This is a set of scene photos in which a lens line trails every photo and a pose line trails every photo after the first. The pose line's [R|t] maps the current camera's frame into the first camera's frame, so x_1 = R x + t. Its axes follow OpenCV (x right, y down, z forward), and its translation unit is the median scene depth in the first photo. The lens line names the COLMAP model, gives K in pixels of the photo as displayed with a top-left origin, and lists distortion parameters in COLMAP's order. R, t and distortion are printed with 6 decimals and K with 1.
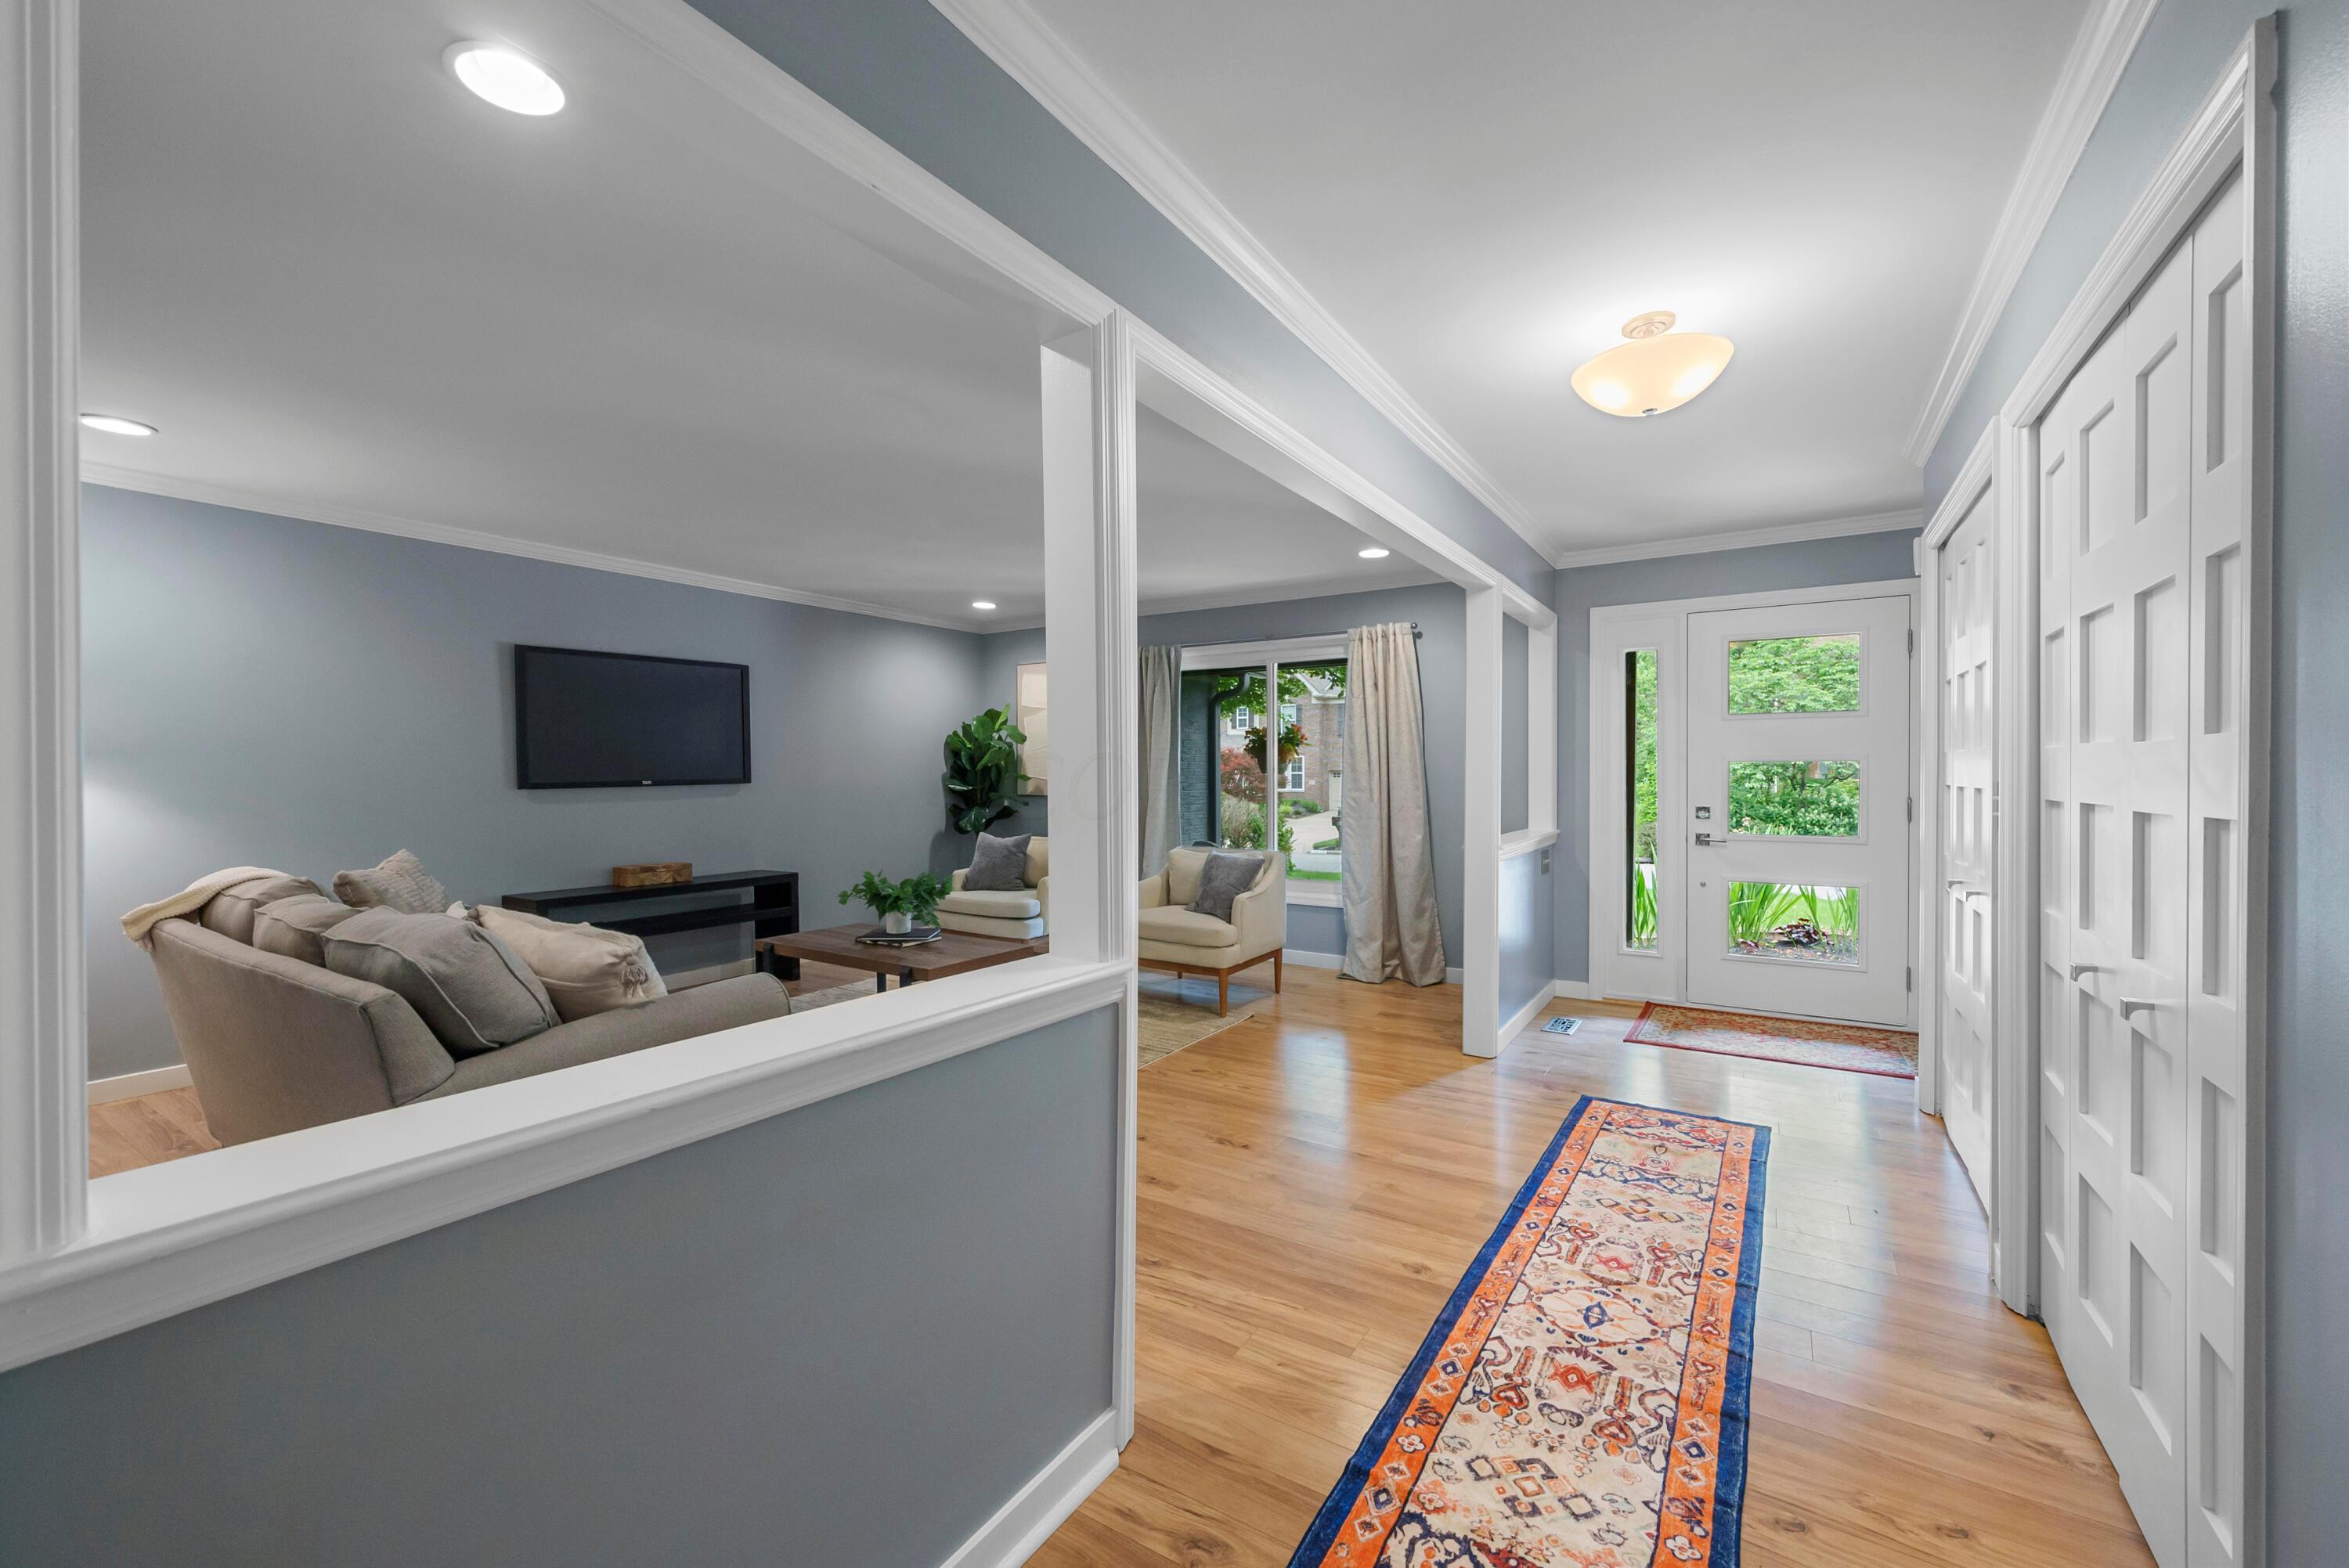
lens RADIAL K [[924.5, 0, 1173.5], [0, 924.5, 790.7], [0, 0, 1]] dist [-0.002217, -0.000427]
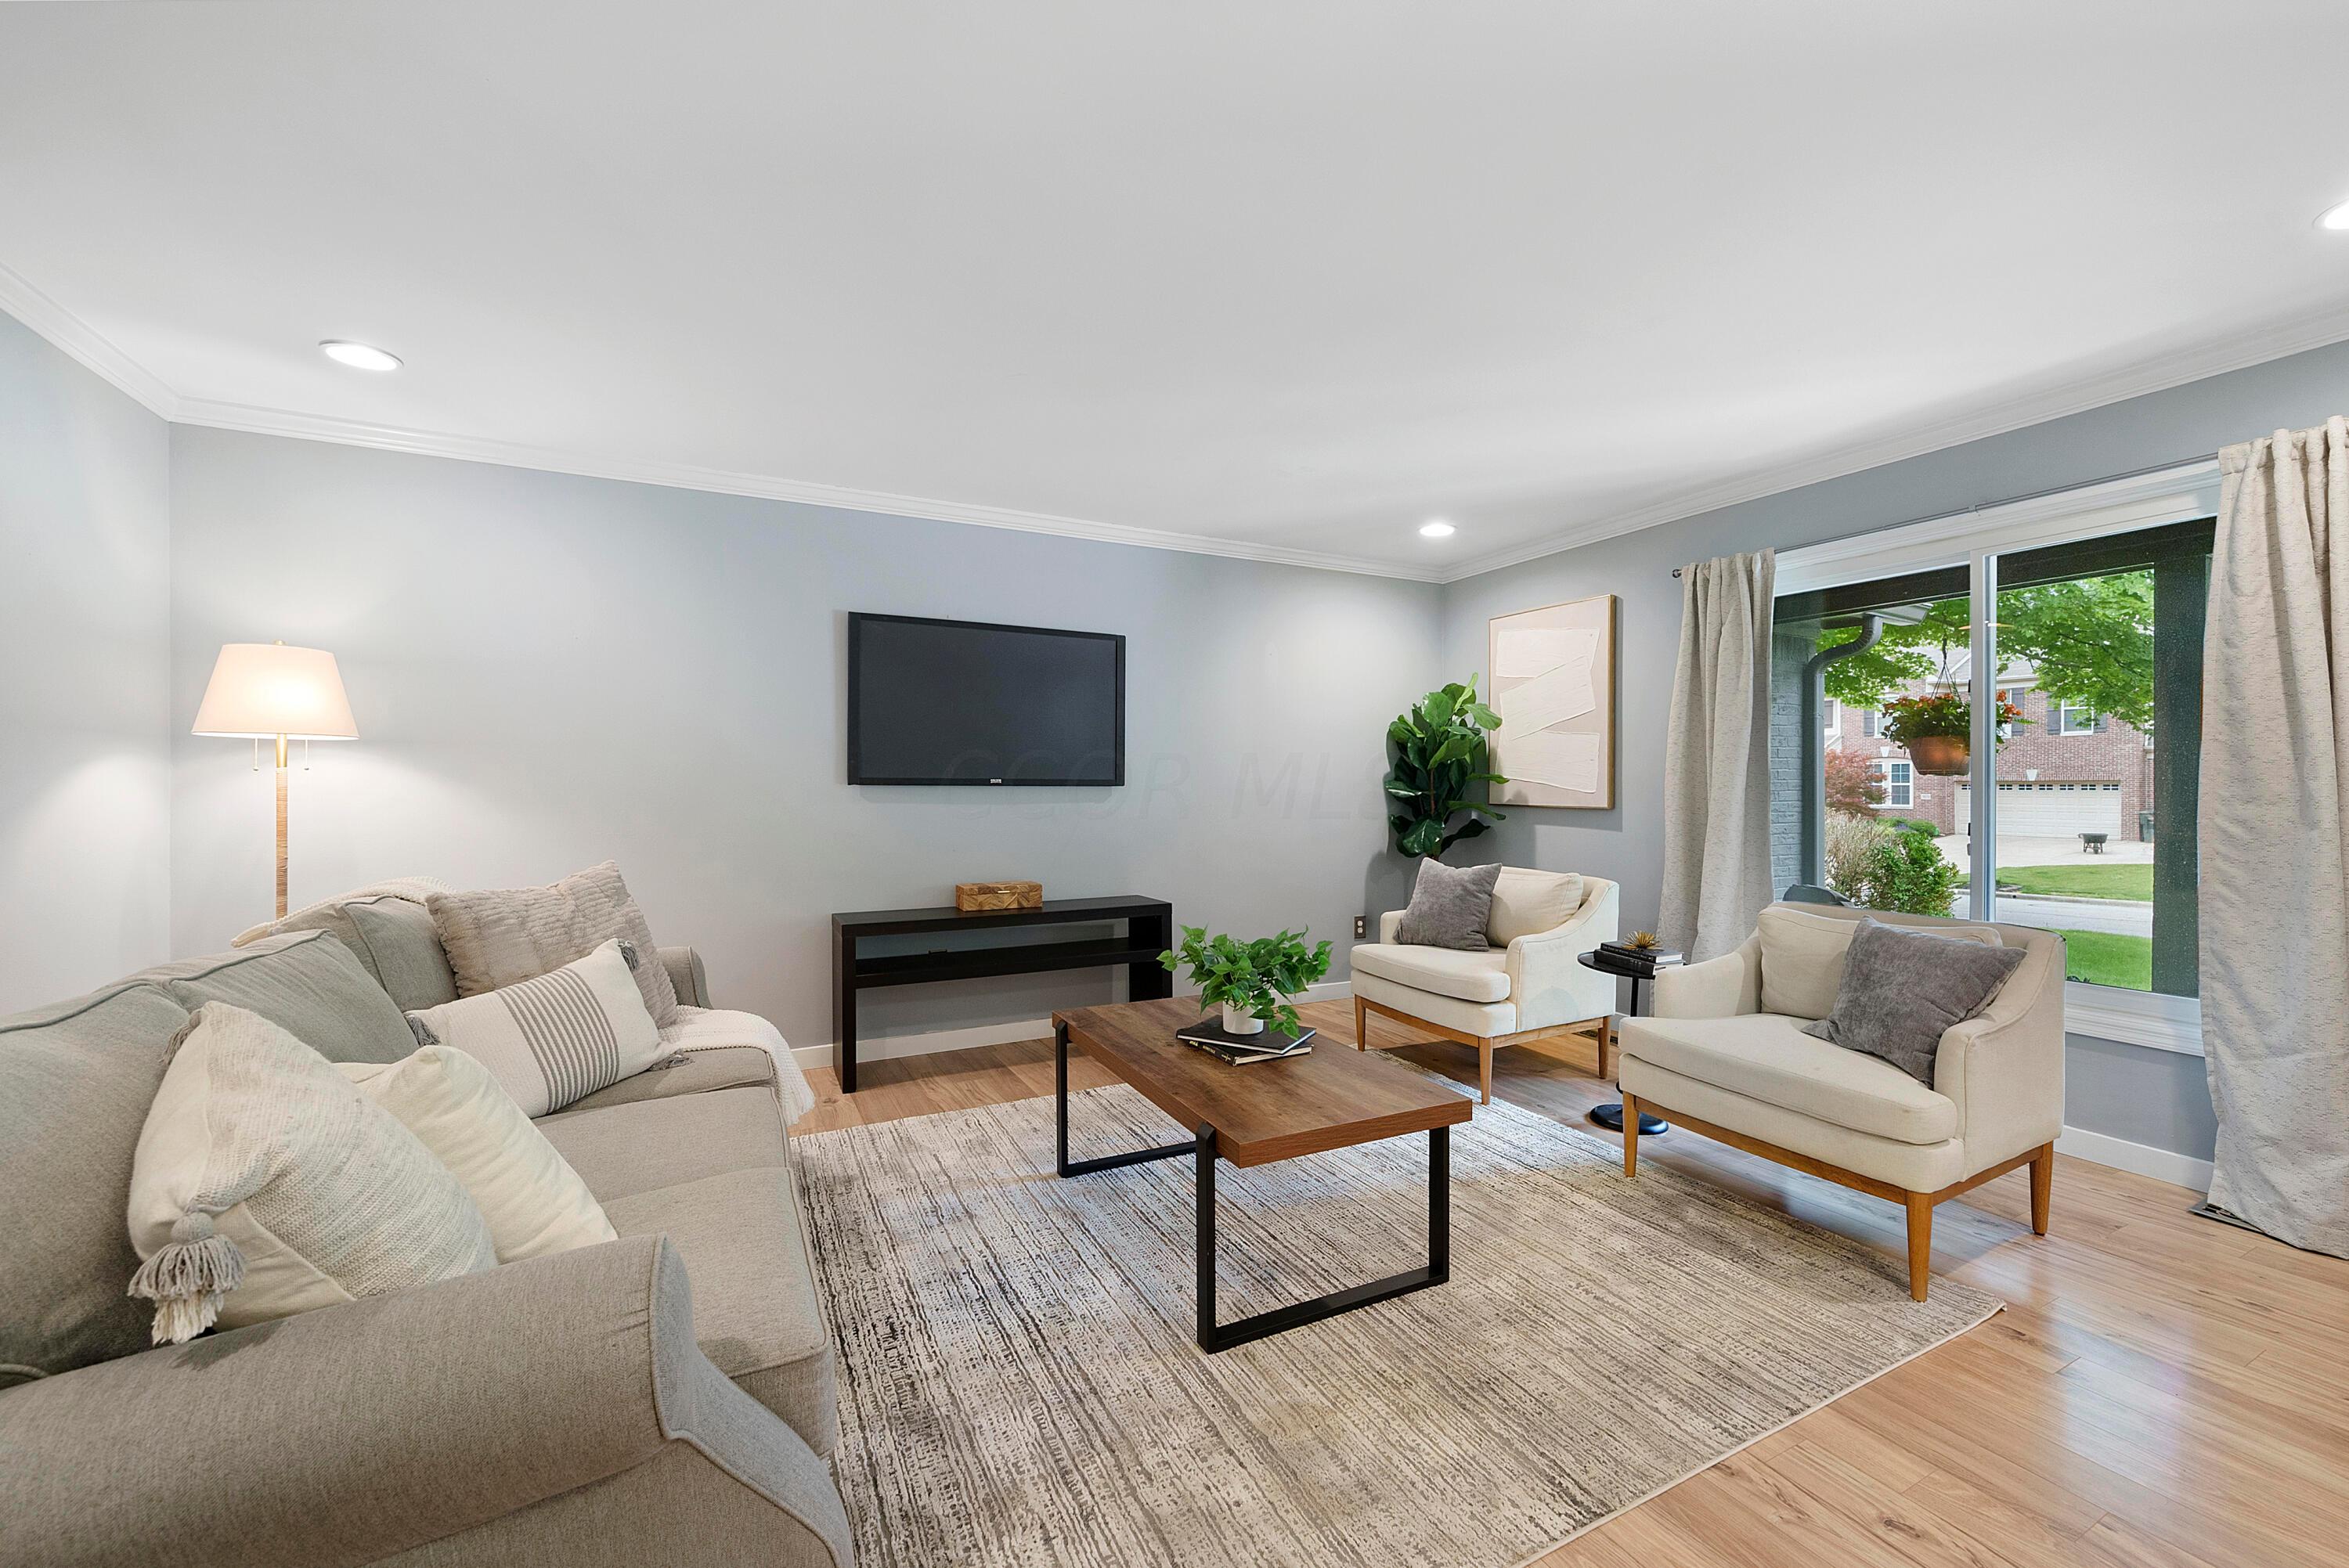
lens RADIAL K [[968.1, 0, 1165.1], [0, 968.1, 792.3], [0, 0, 1]] dist [0.003260, 0.000144]
pose [[0.870222, 0.007041, -0.492609, -0.026555], [-0.011895, 0.999907, -0.006720, 0.004475], [0.492516, 0.011707, 0.870225, 0.310889]]
